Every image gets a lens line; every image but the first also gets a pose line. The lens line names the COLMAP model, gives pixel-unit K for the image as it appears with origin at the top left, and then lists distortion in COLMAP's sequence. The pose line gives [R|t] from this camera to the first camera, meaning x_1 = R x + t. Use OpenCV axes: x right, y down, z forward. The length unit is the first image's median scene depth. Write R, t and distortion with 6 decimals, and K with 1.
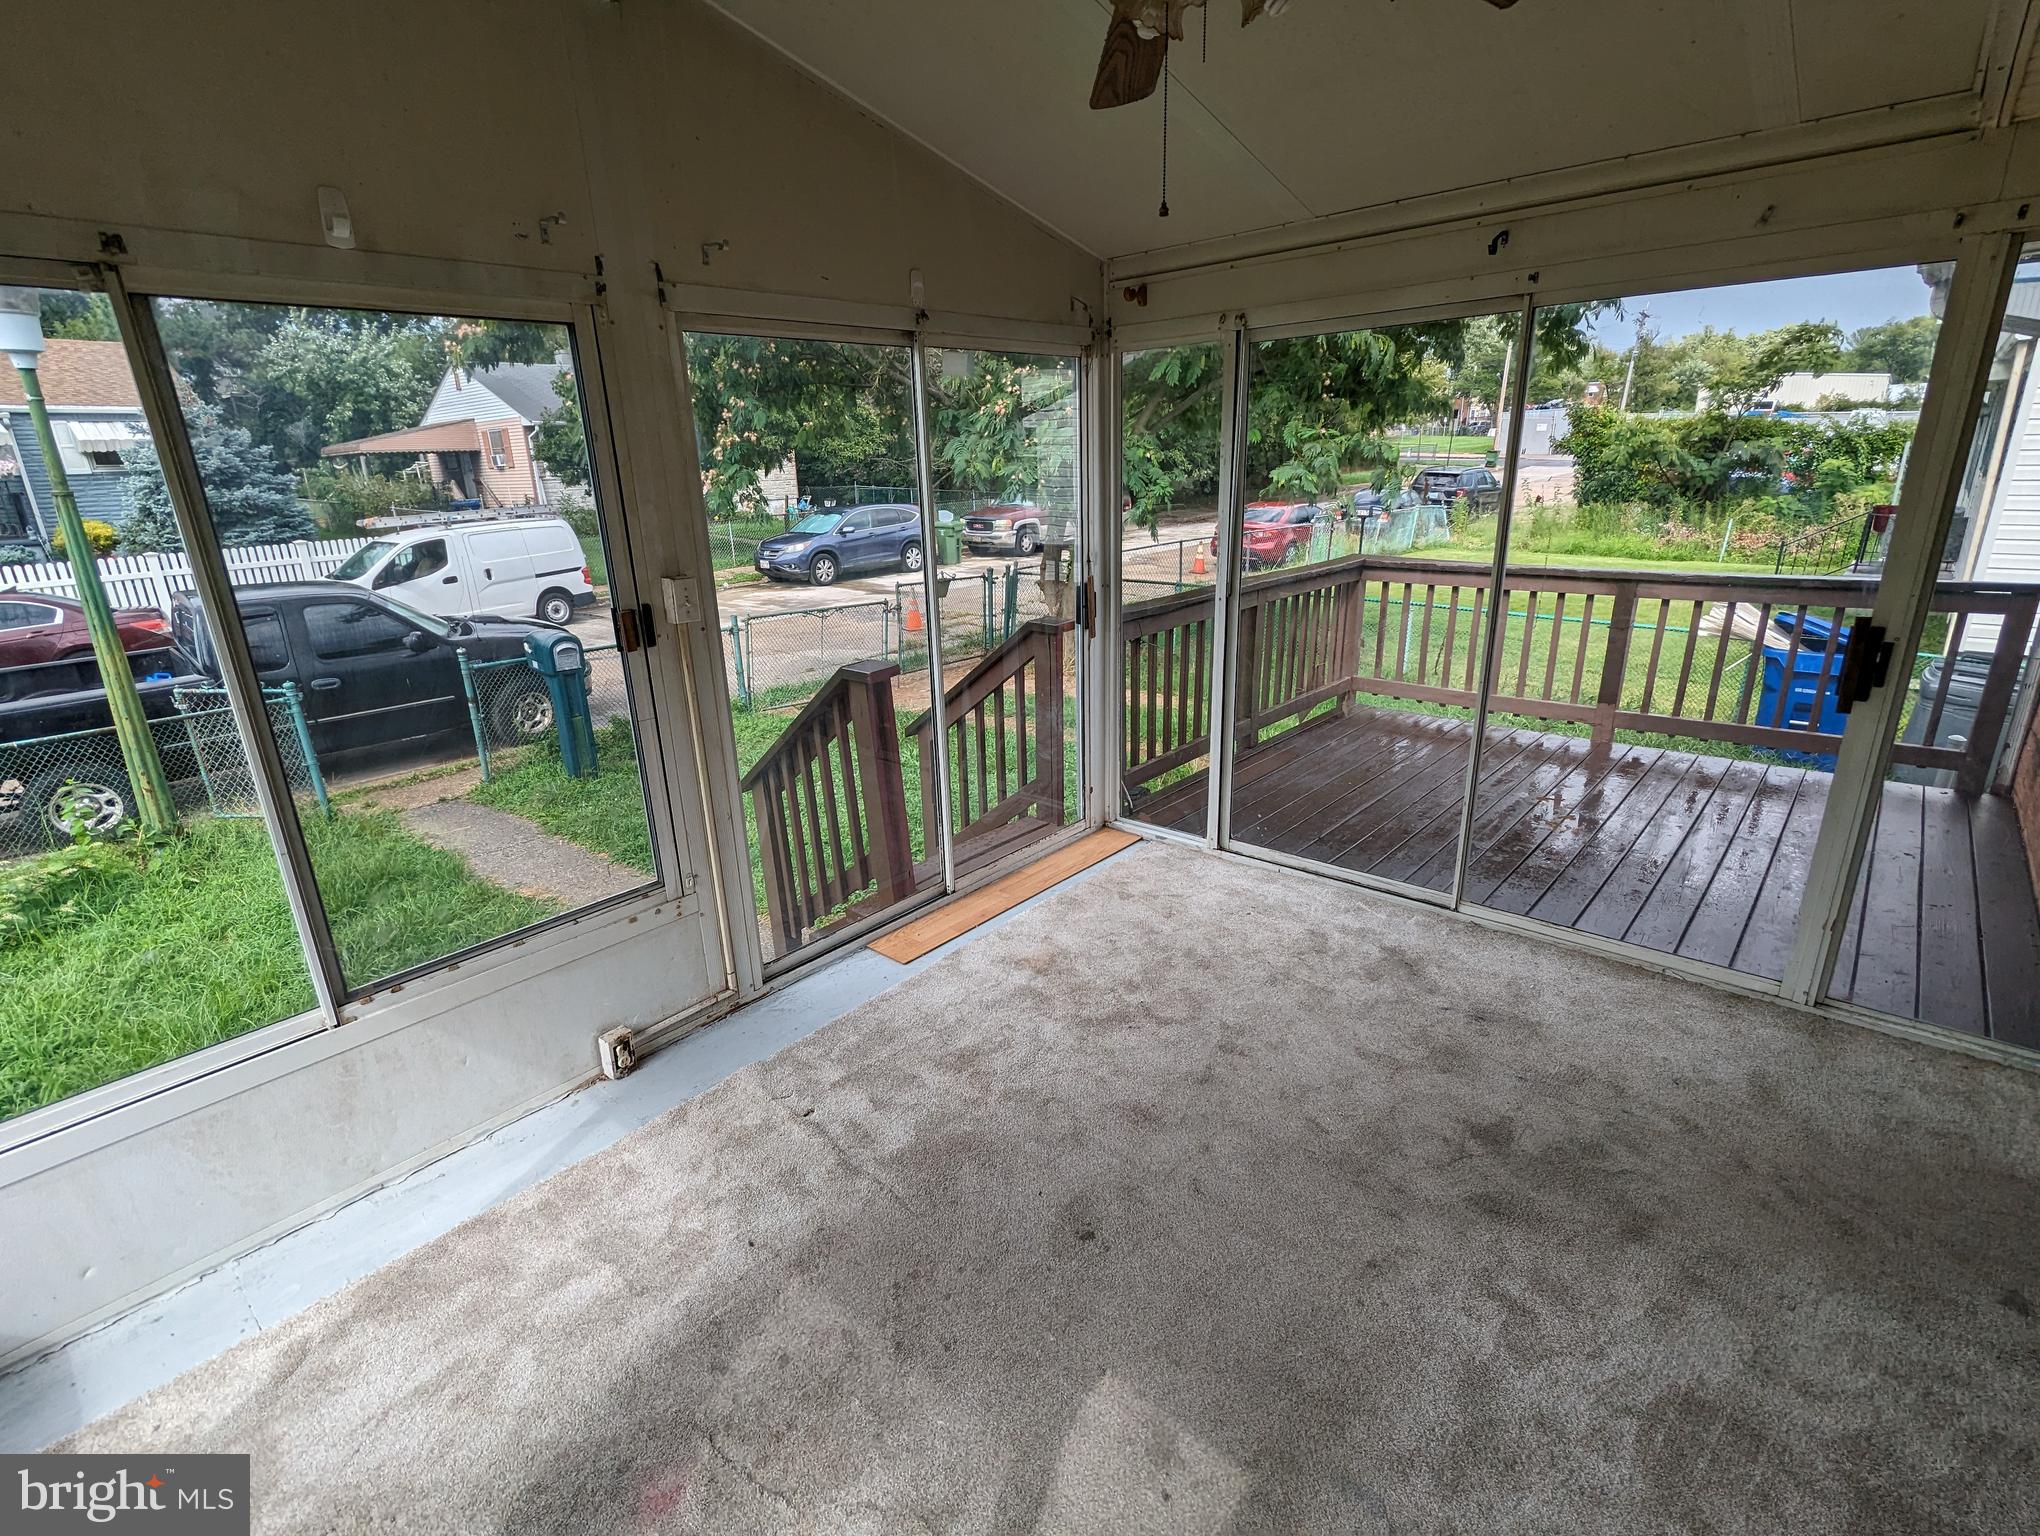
lens RADIAL K [[965.5, 0, 1007.6], [0, 965.5, 765.2], [0, 0, 1]] dist [-0.001781, 0.002649]
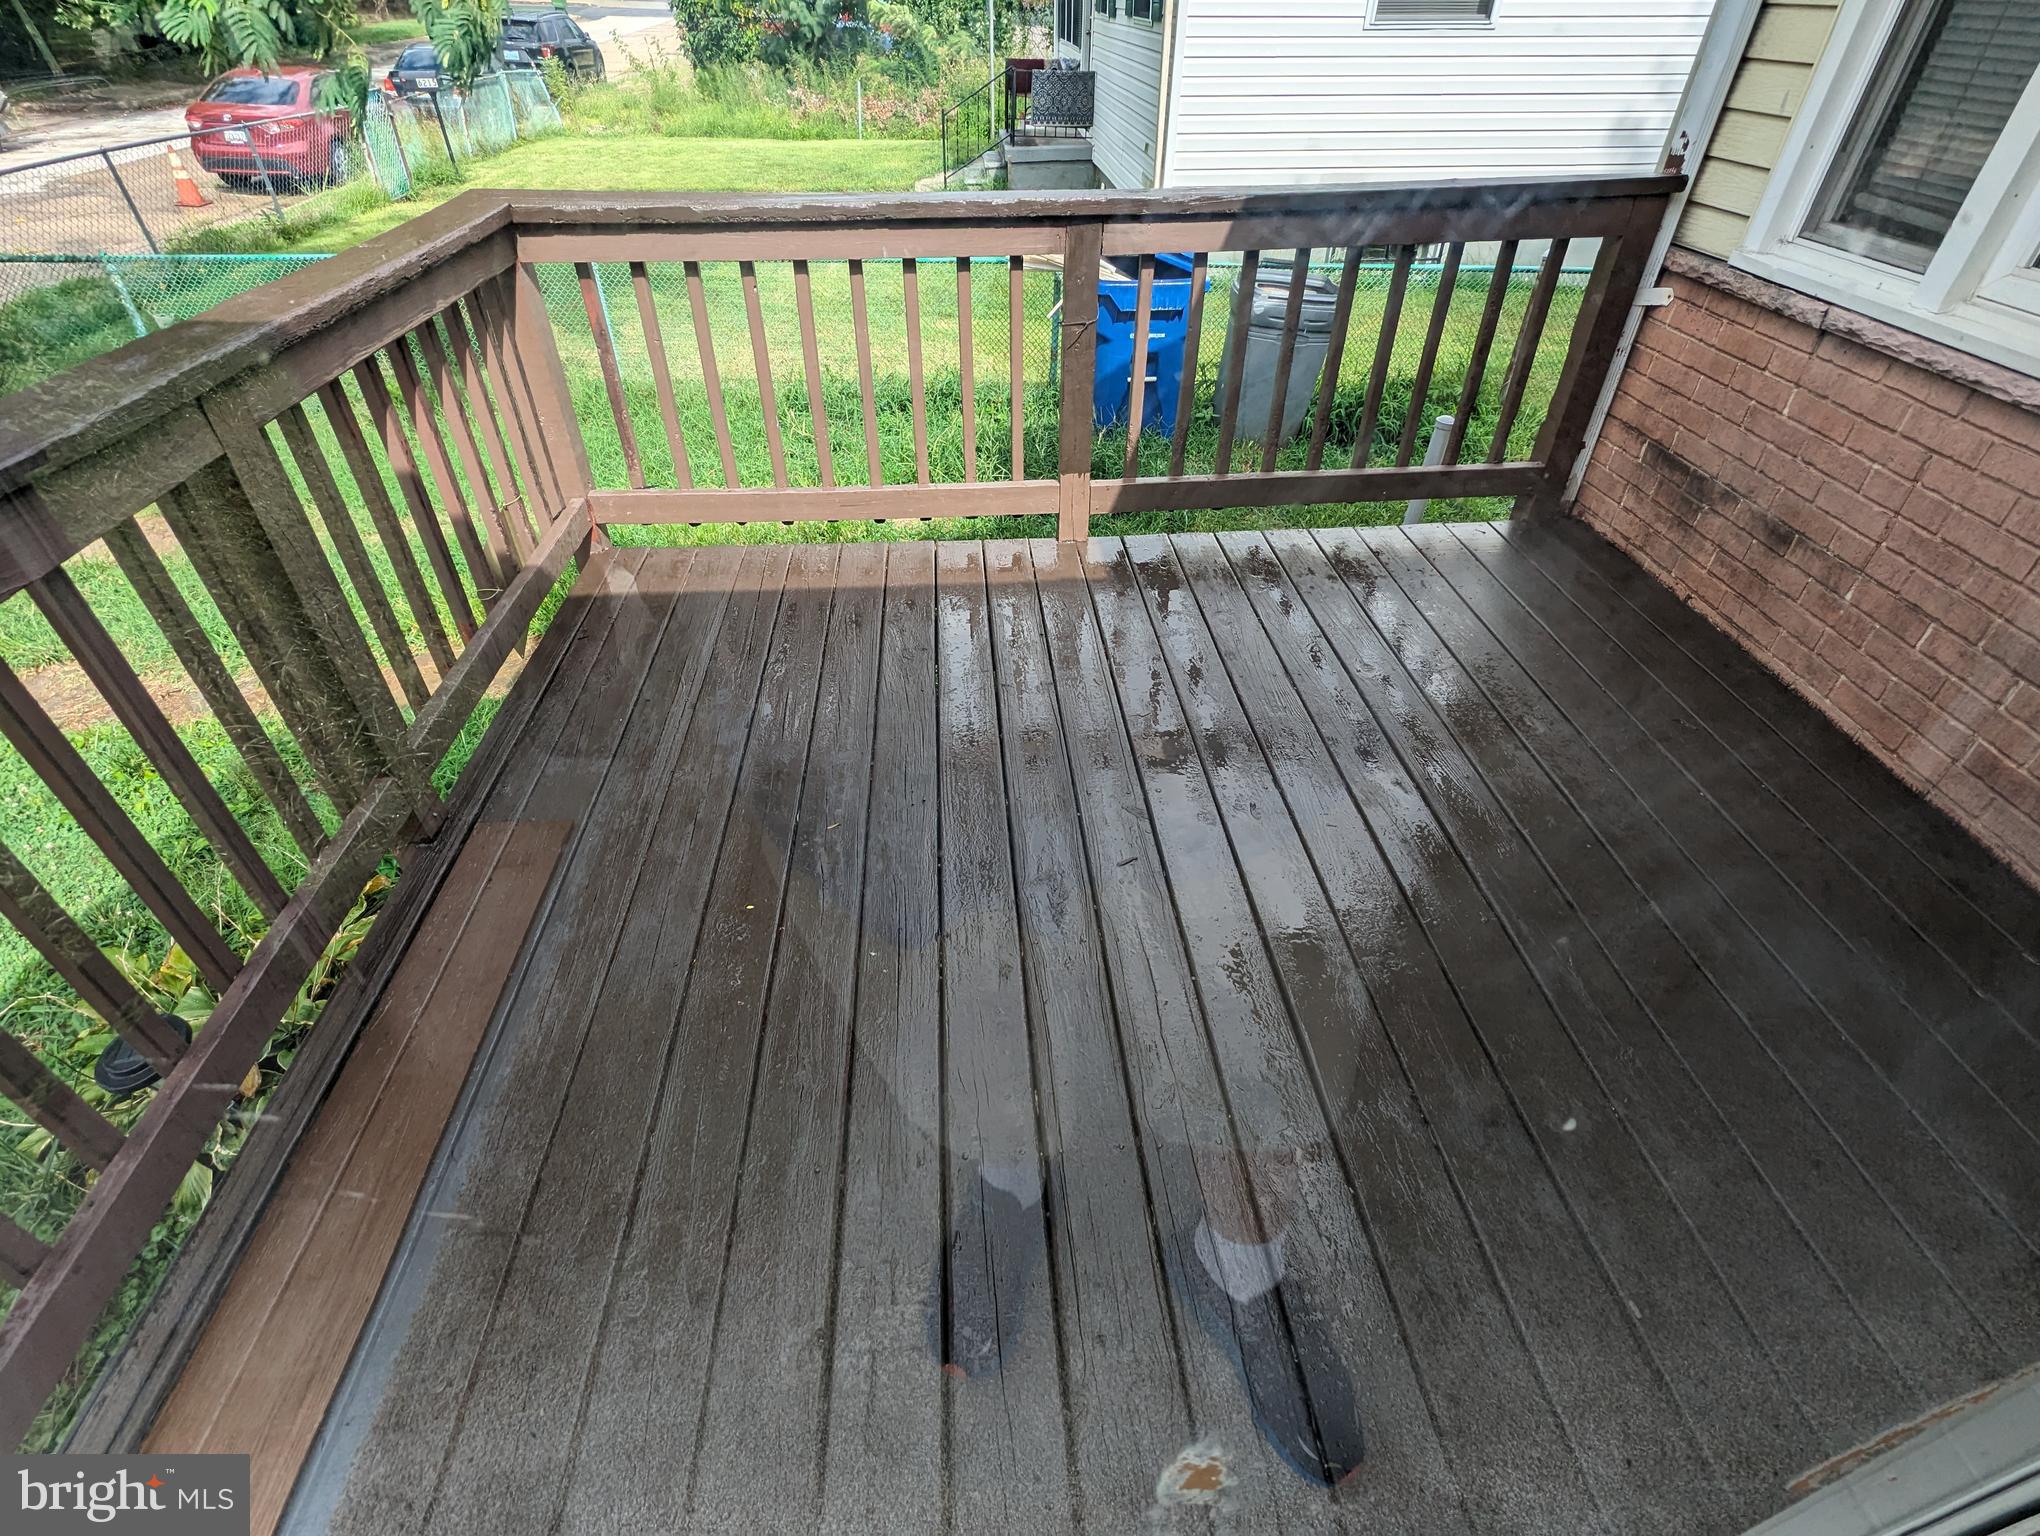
lens RADIAL K [[965.5, 0, 1007.6], [0, 965.5, 765.2], [0, 0, 1]] dist [-0.001781, 0.002649]
pose [[0.694605, -0.431100, 0.575914, 0.165231], [0.202127, 0.885260, 0.418878, -0.120600], [-0.690412, -0.174547, 0.702043, 0.484398]]
